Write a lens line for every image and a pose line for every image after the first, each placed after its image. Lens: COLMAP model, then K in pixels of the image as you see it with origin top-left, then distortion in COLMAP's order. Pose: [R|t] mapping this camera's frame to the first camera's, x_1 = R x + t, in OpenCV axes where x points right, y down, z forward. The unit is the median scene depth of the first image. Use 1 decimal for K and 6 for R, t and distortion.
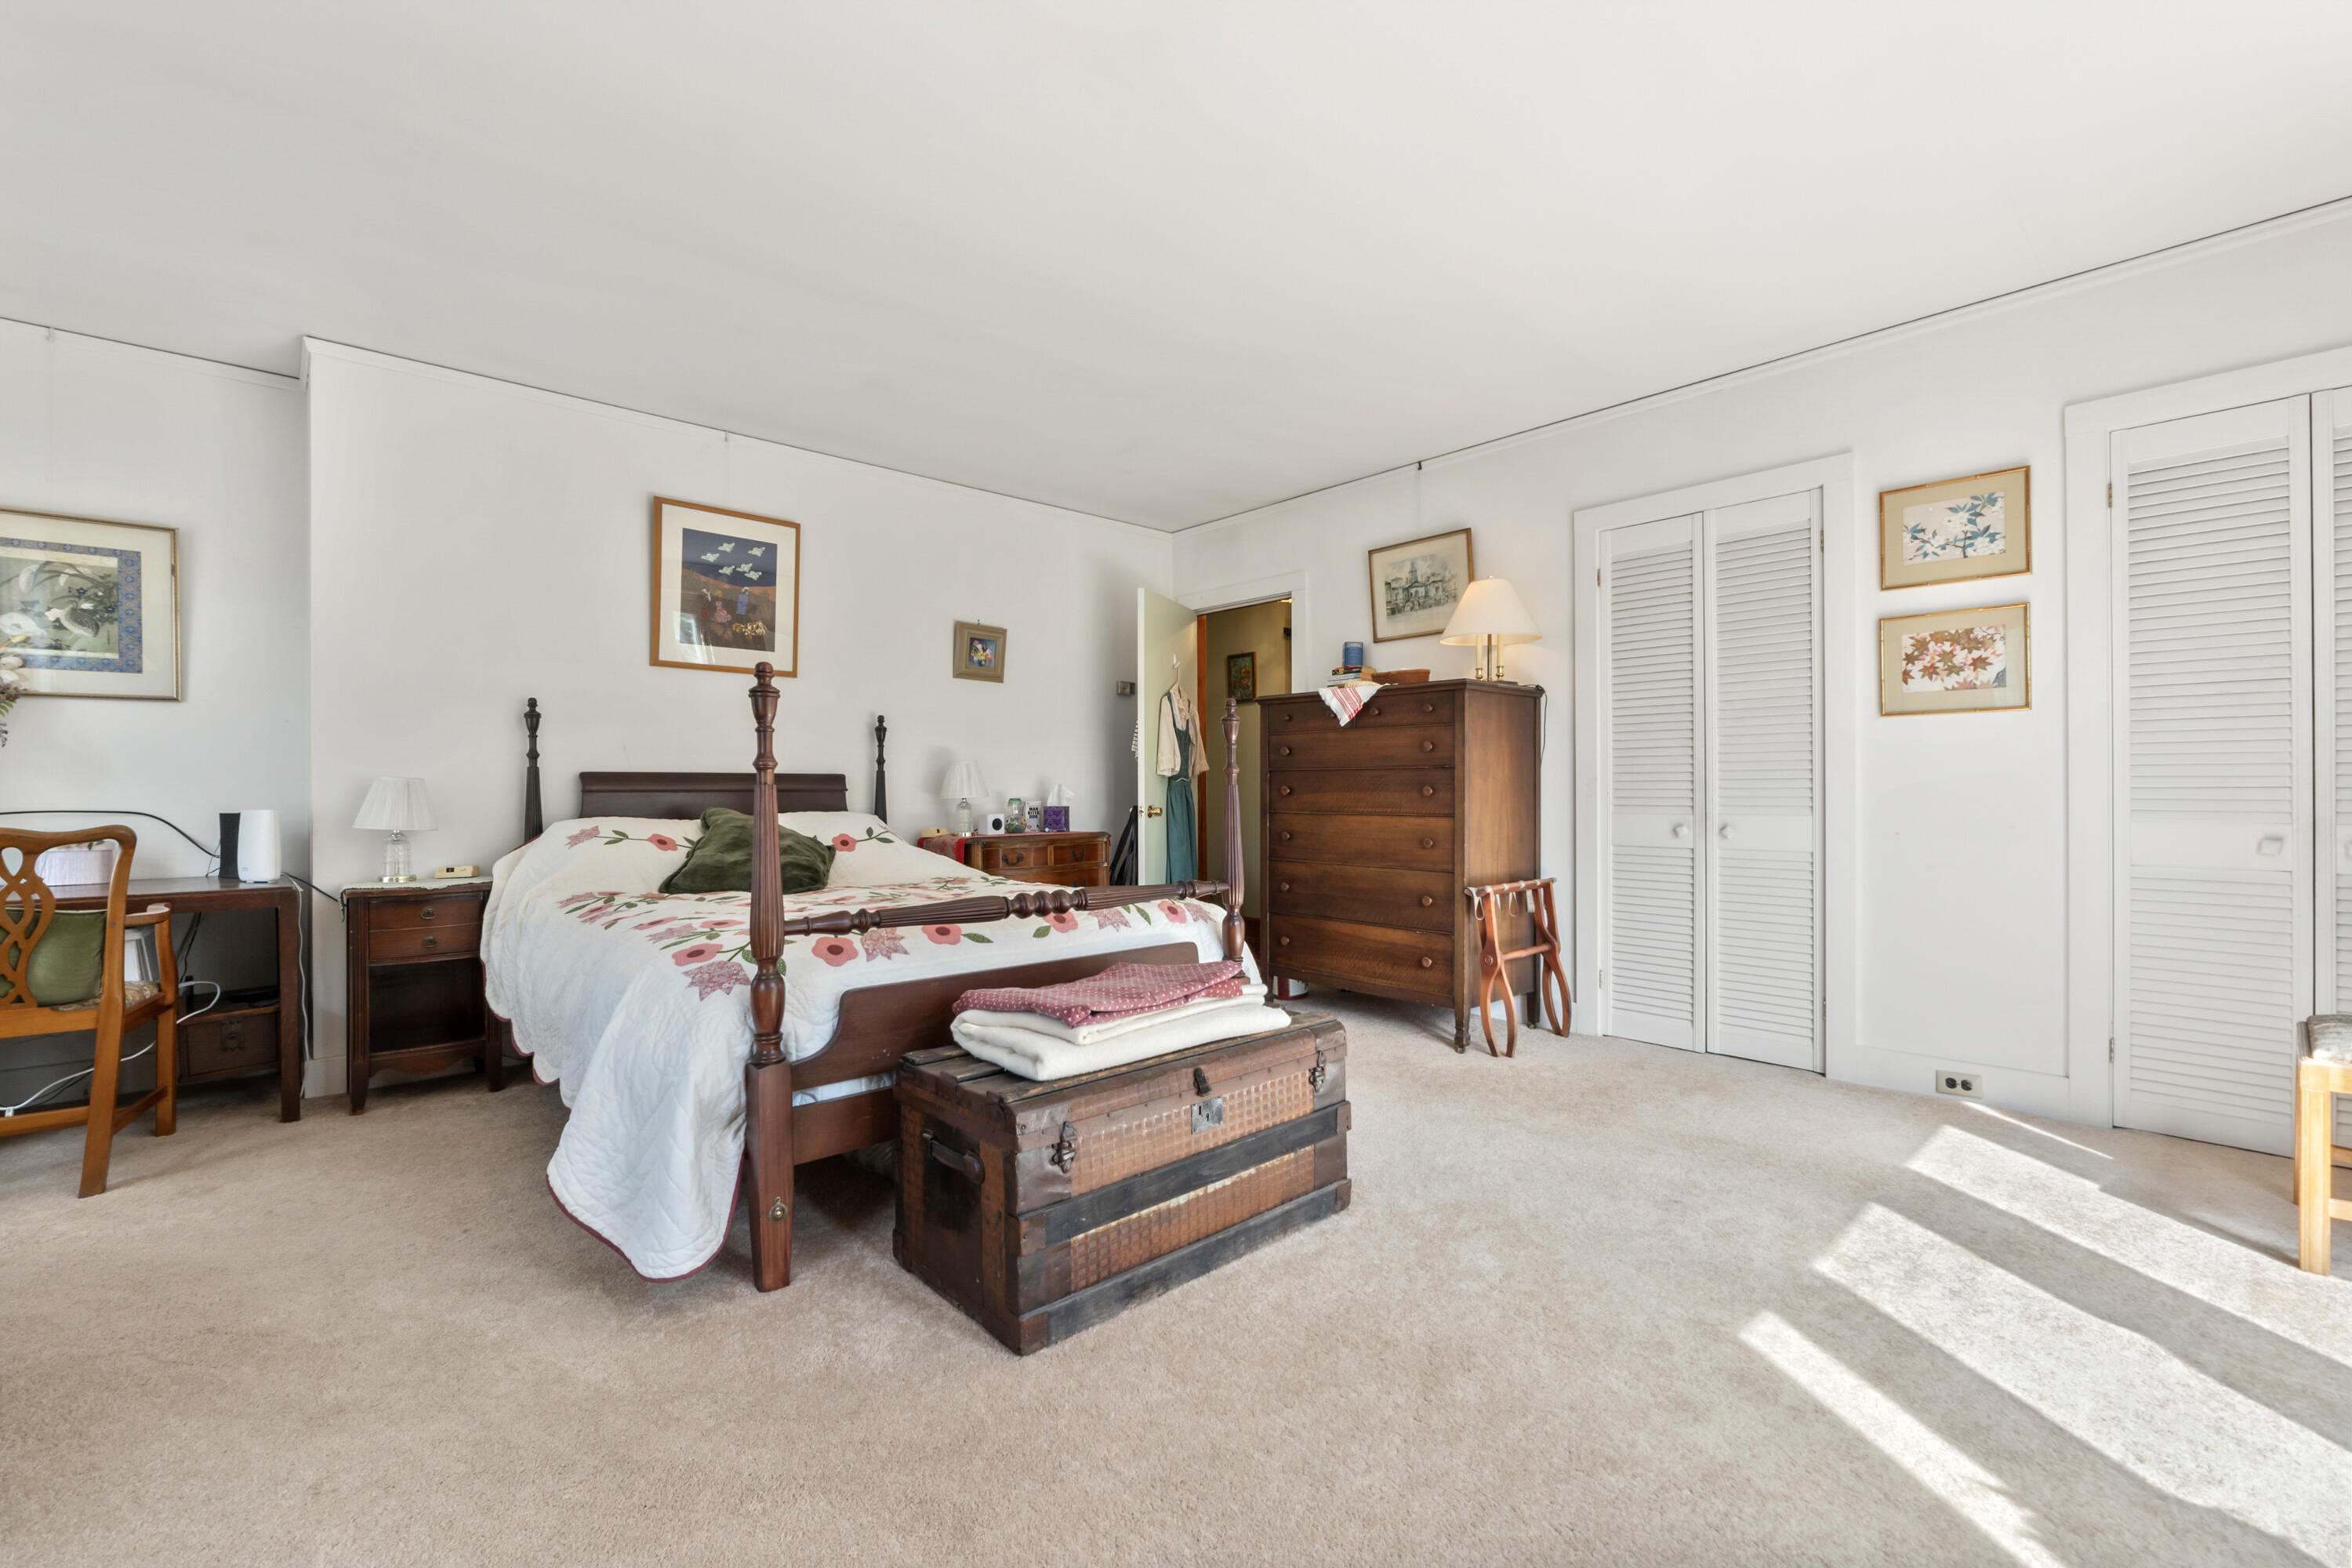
lens RADIAL K [[1011.5, 0, 1176.5], [0, 1011.5, 784.3], [0, 0, 1]] dist [-0.006772, 0.000066]
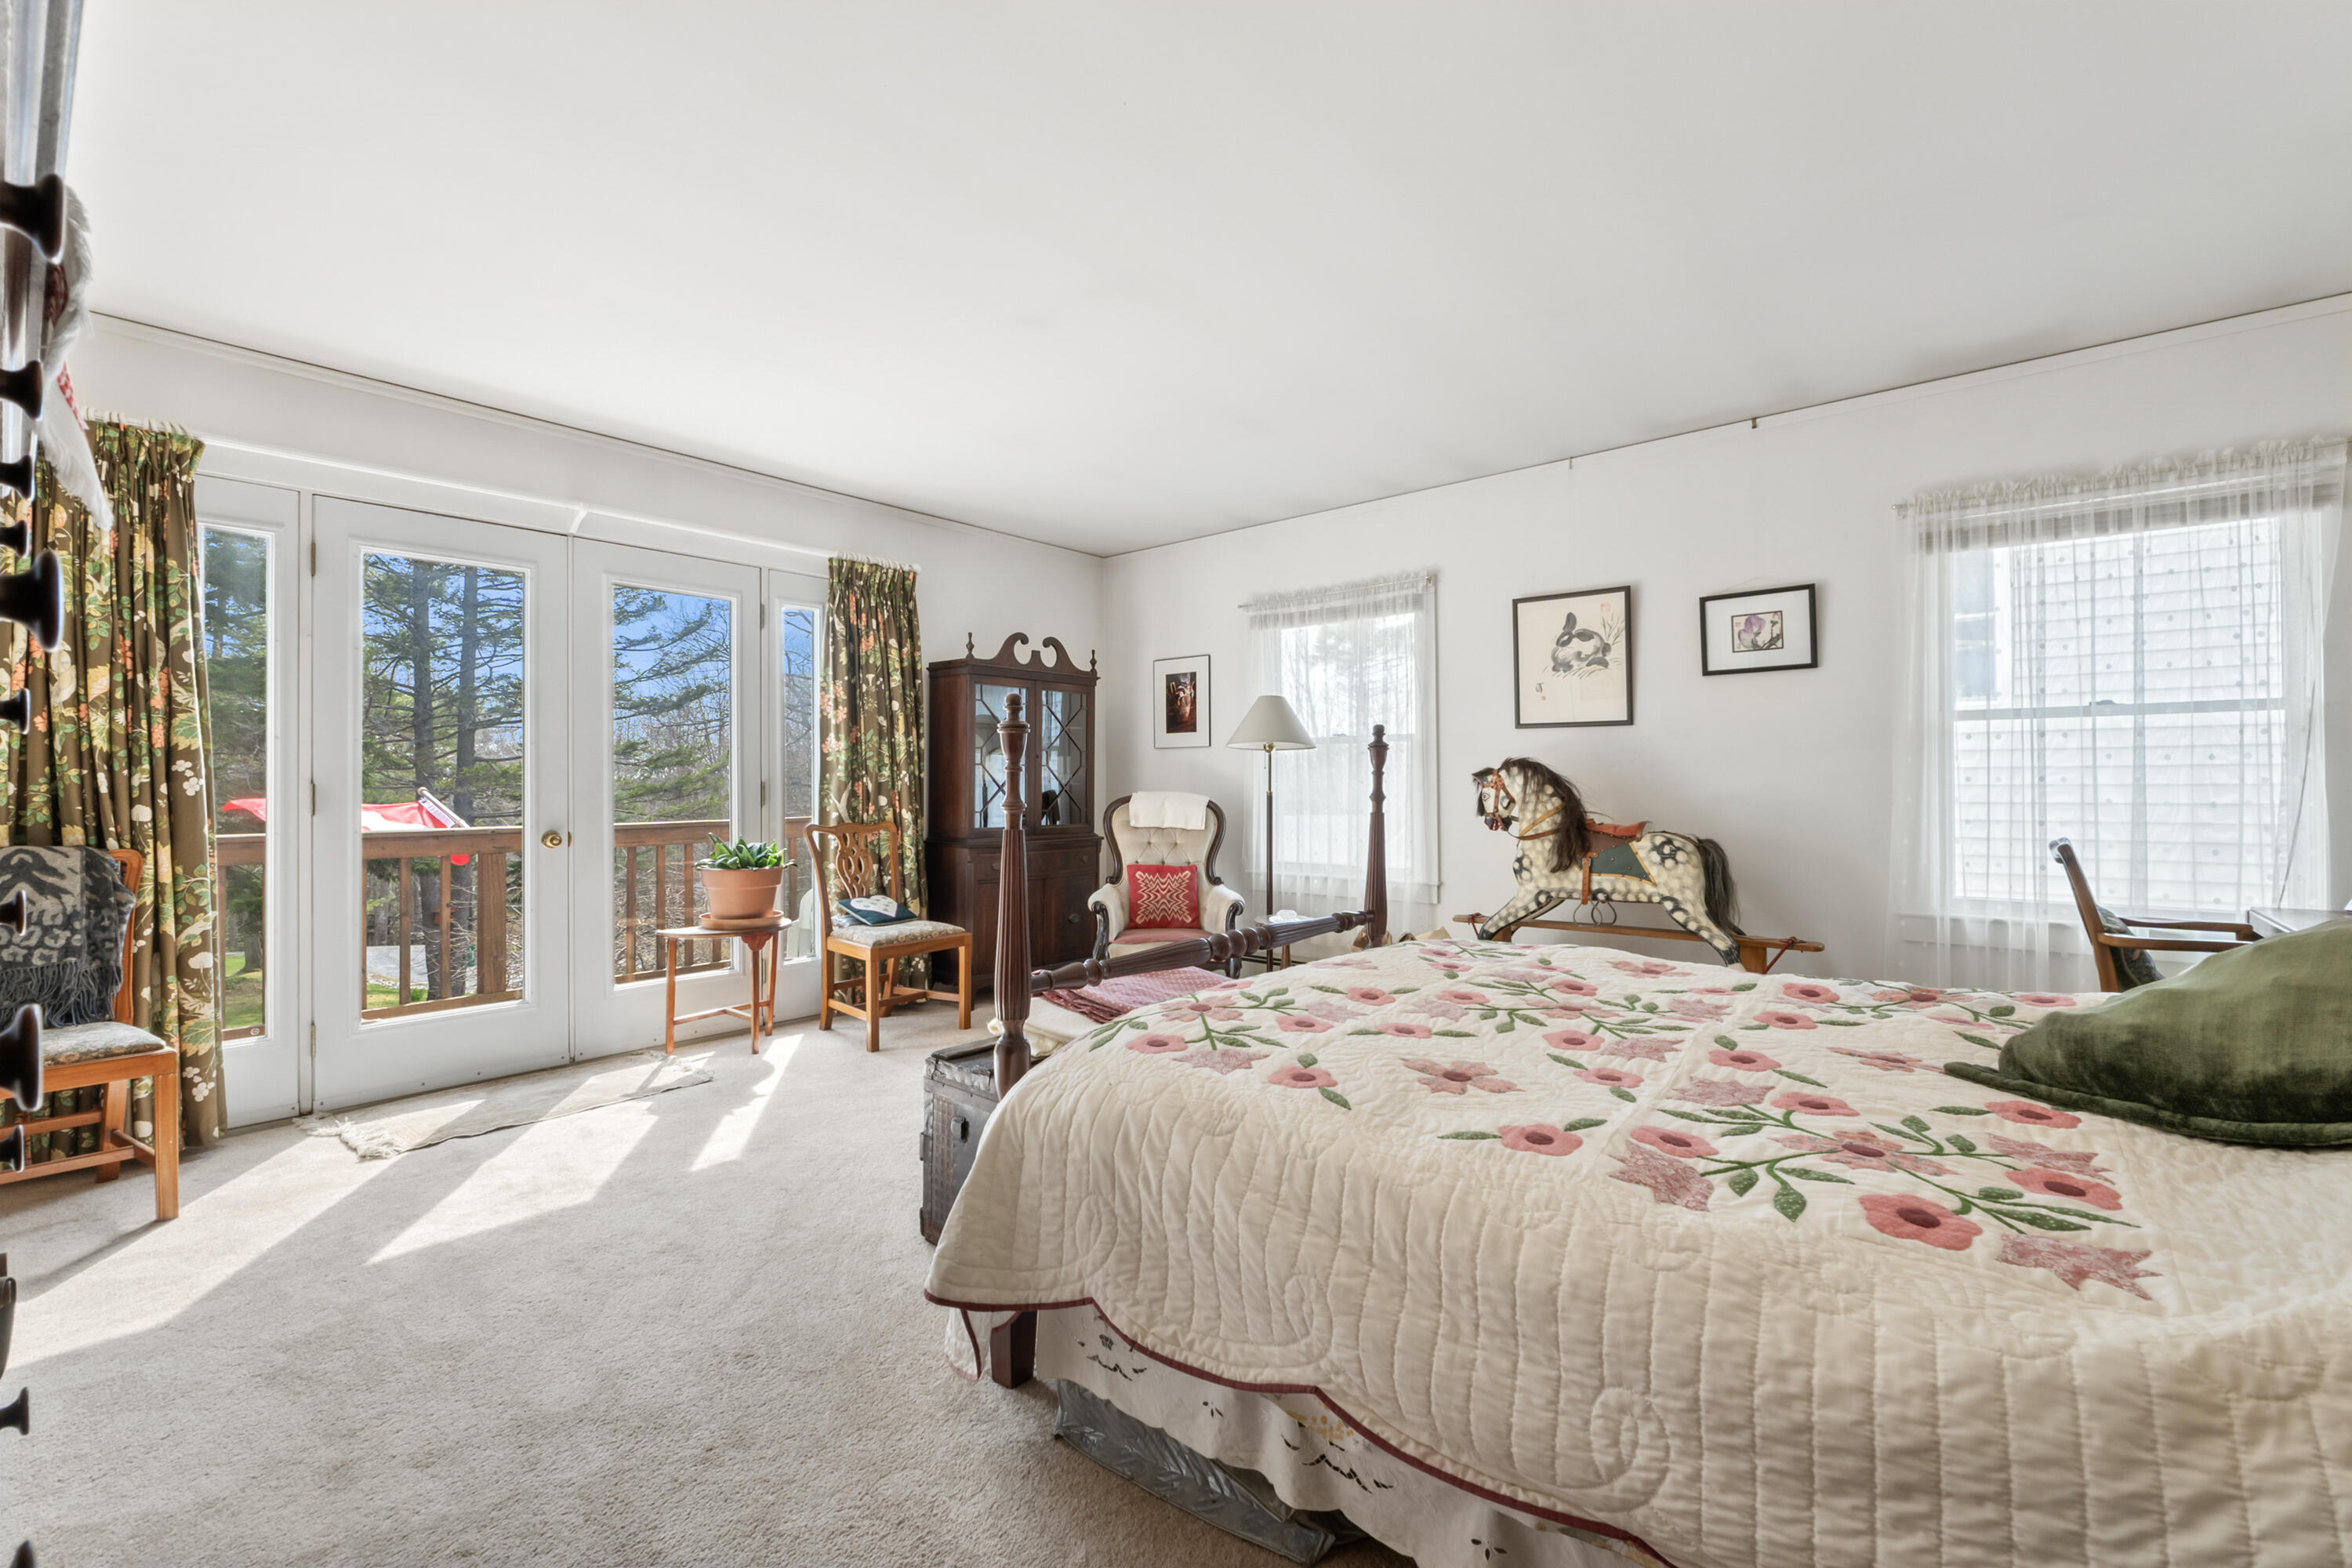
lens RADIAL K [[1011.5, 0, 1173.6], [0, 1011.5, 784.9], [0, 0, 1]] dist [-0.006772, 0.000066]
pose [[-0.993026, 0.007989, -0.117623, 0.047977], [0.008519, 0.999956, -0.004001, -0.045859], [0.117586, -0.004975, -0.993050, 2.847700]]
